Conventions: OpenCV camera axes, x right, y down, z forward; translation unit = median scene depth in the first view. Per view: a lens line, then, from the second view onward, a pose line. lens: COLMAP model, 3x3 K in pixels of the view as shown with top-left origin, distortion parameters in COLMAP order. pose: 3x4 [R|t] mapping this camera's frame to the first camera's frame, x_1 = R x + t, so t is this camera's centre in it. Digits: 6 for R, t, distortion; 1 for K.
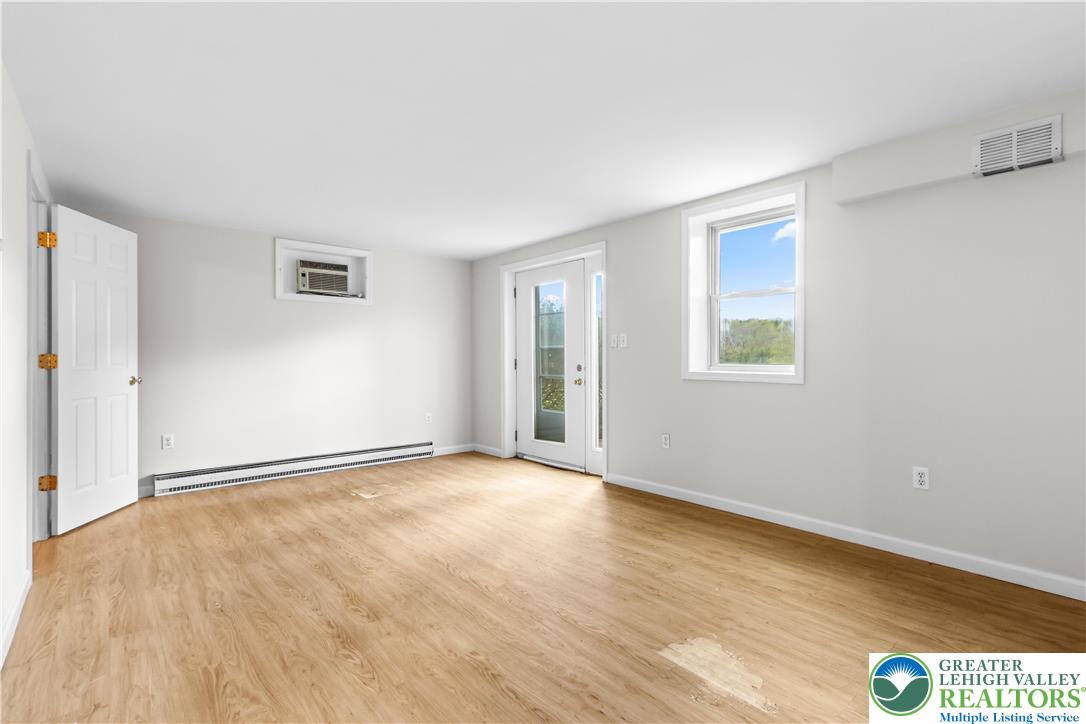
lens RADIAL K [[498.7, 0, 539.6], [0, 498.7, 355.1], [0, 0, 1]] dist [-0.000615, 0.000418]
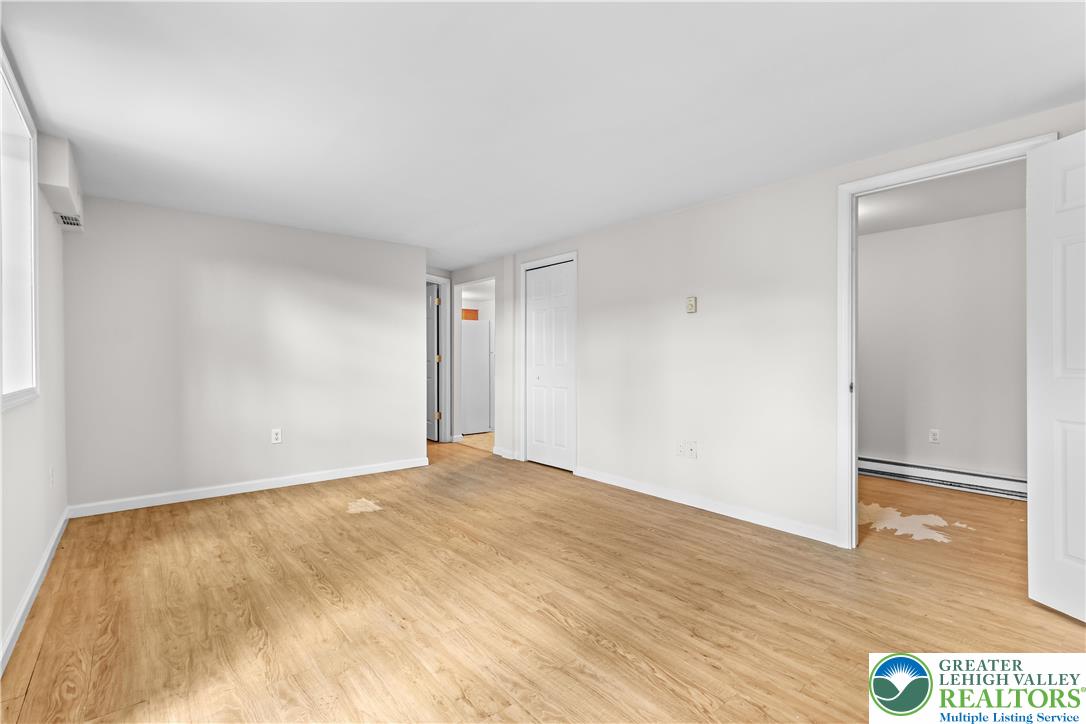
lens RADIAL K [[498.7, 0, 539.6], [0, 498.7, 355.1], [0, 0, 1]] dist [-0.000615, 0.000418]
pose [[-0.999794, 0.004648, 0.019751, -0.301902], [0.004491, 0.999958, -0.008016, 0.003244], [-0.019788, -0.007926, -0.999773, 2.099025]]
